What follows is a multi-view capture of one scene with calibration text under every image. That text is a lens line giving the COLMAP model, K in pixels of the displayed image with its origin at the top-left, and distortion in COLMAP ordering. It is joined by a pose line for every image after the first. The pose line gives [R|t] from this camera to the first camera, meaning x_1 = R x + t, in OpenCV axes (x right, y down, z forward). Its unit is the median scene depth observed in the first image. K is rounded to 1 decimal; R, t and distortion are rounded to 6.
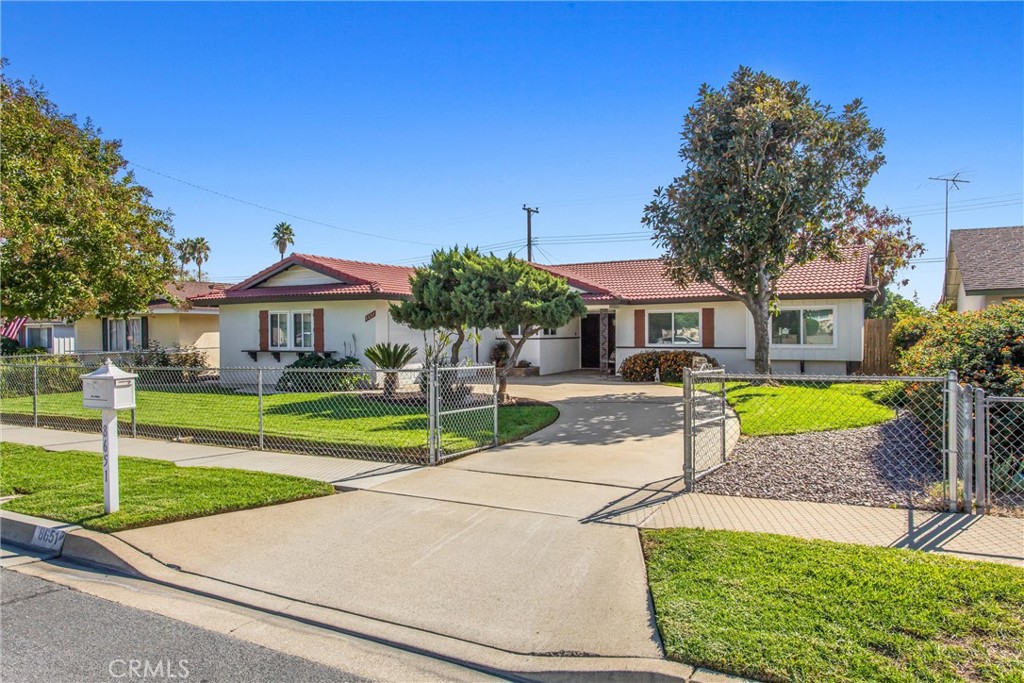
lens RADIAL K [[639.6, 0, 537.0], [0, 639.6, 346.9], [0, 0, 1]] dist [0.037086, 0.001204]
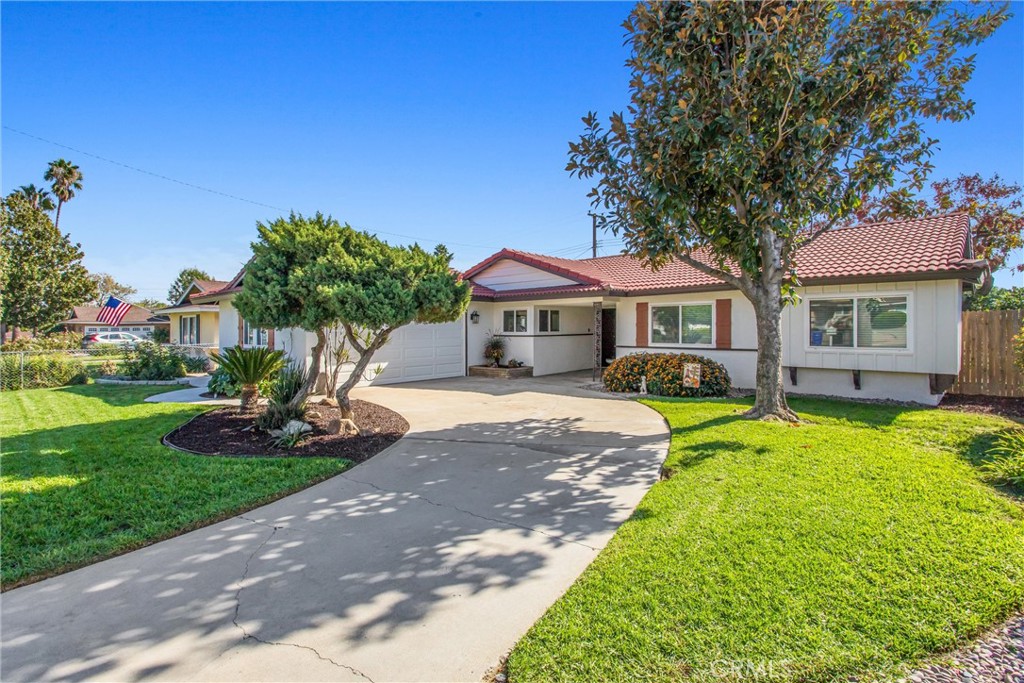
lens RADIAL K [[498.7, 0, 509.0], [0, 498.7, 335.8], [0, 0, 1]] dist [0.014937, -0.000639]
pose [[0.965429, 0.003988, -0.260634, 0.195469], [-0.004584, 0.999988, -0.001681, -0.014683], [0.260624, 0.002818, 0.965436, 0.383646]]
